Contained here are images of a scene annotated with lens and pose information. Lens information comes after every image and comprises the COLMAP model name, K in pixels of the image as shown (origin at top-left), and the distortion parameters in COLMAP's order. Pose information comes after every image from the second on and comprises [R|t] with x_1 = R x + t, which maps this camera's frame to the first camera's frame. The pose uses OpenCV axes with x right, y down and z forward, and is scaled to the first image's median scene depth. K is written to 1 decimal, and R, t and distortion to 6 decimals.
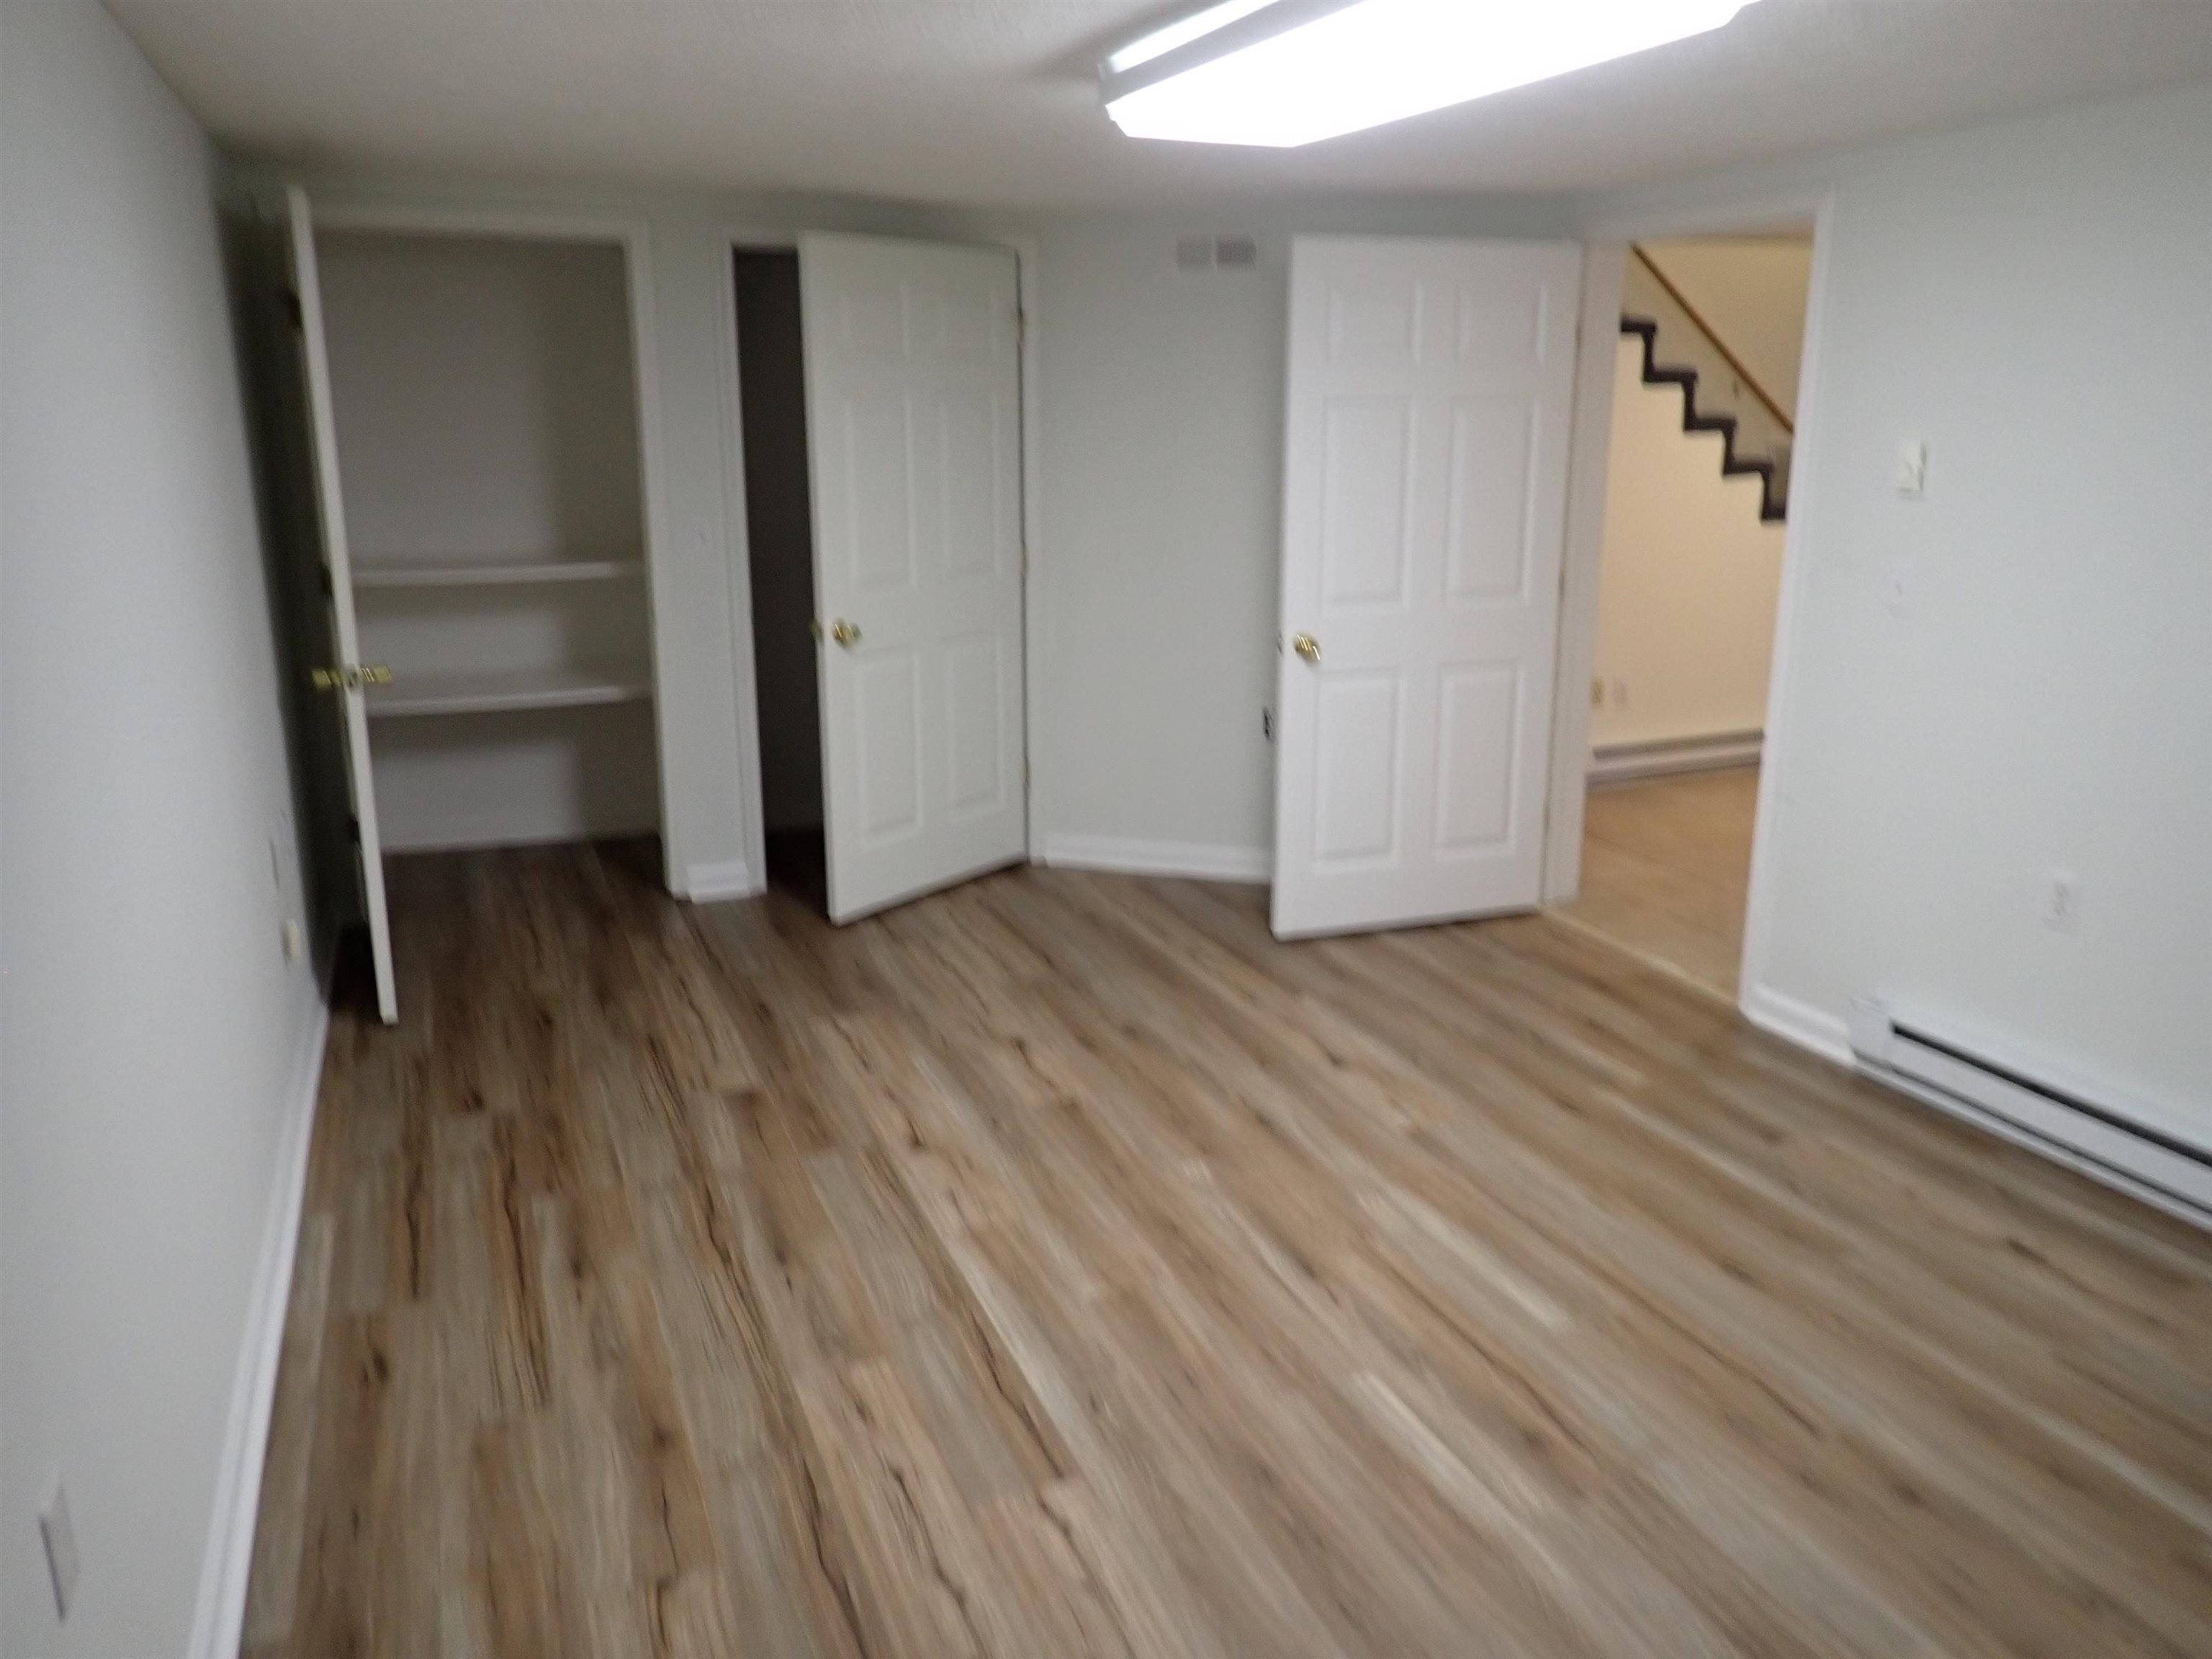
lens RADIAL K [[1642.2, 0, 1102.2], [0, 1642.2, 818.3], [0, 0, 1]] dist [0.012119, 0.005777]
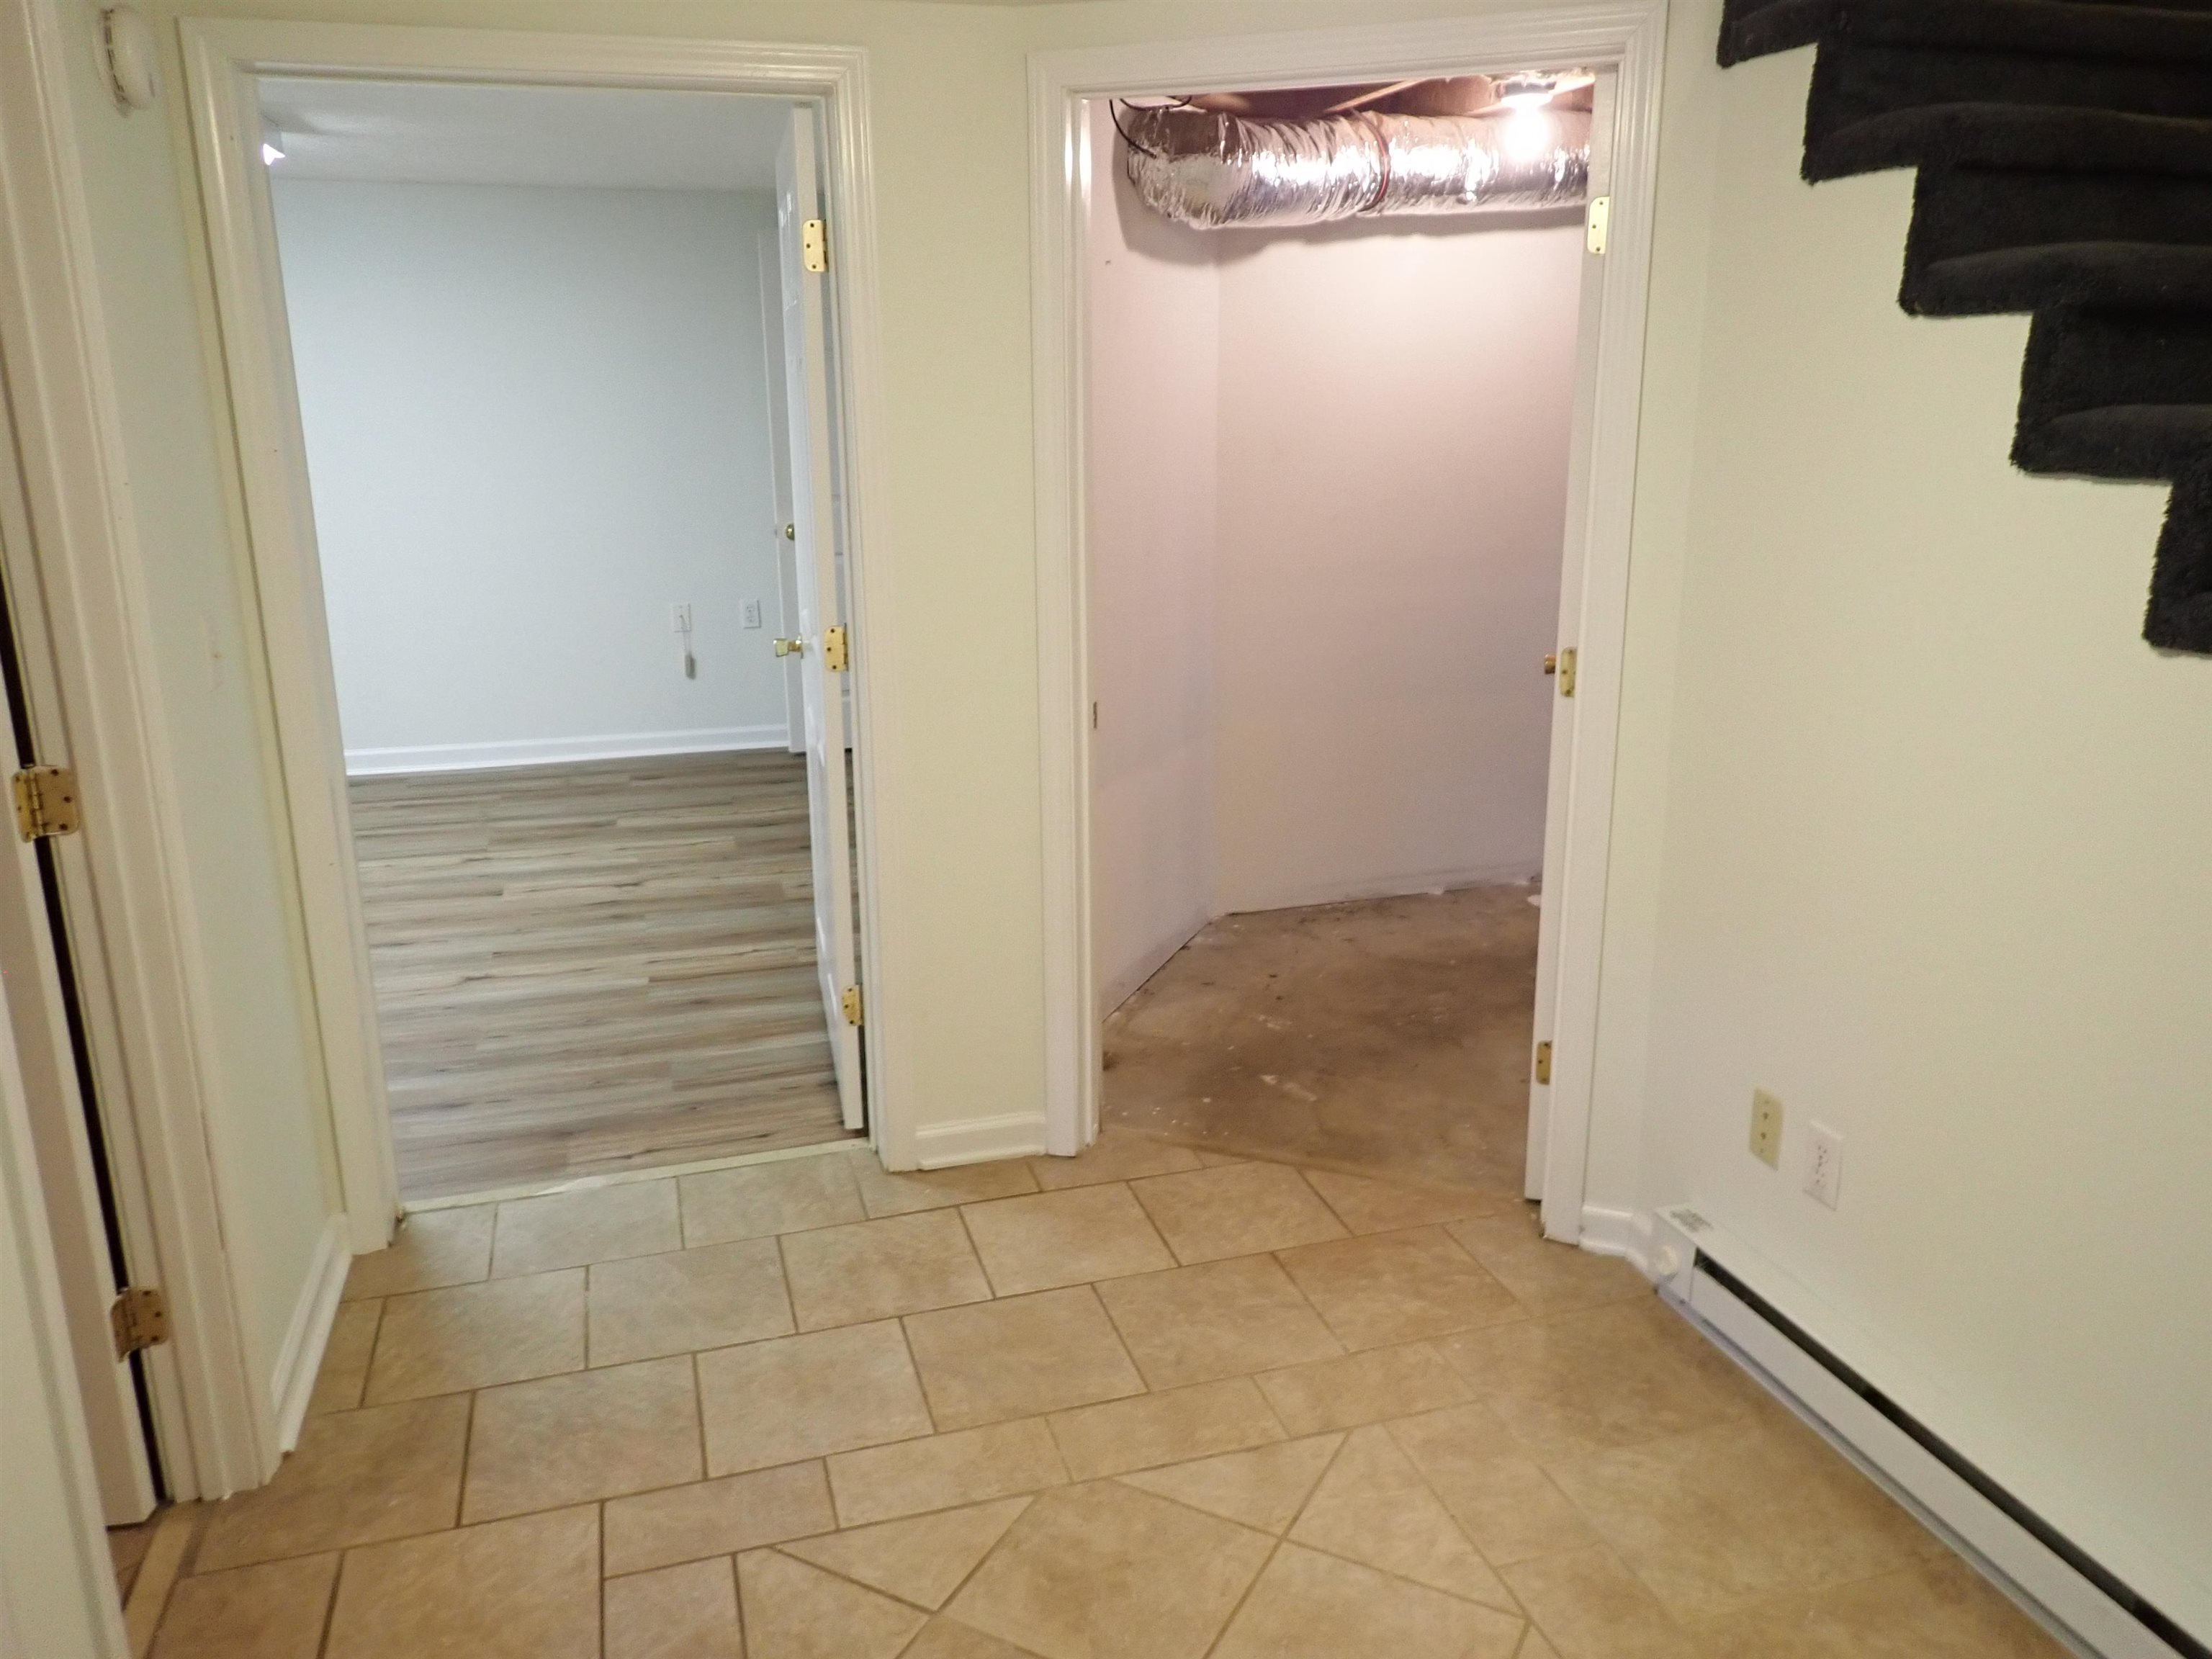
lens RADIAL K [[1642.2, 0, 1102.2], [0, 1642.2, 818.3], [0, 0, 1]] dist [0.012119, 0.005777]
pose [[-0.152562, 0.254307, -0.955015, 1.091518], [-0.221567, 0.932928, 0.283820, -0.355146], [0.963137, 0.254900, -0.085983, 1.439567]]
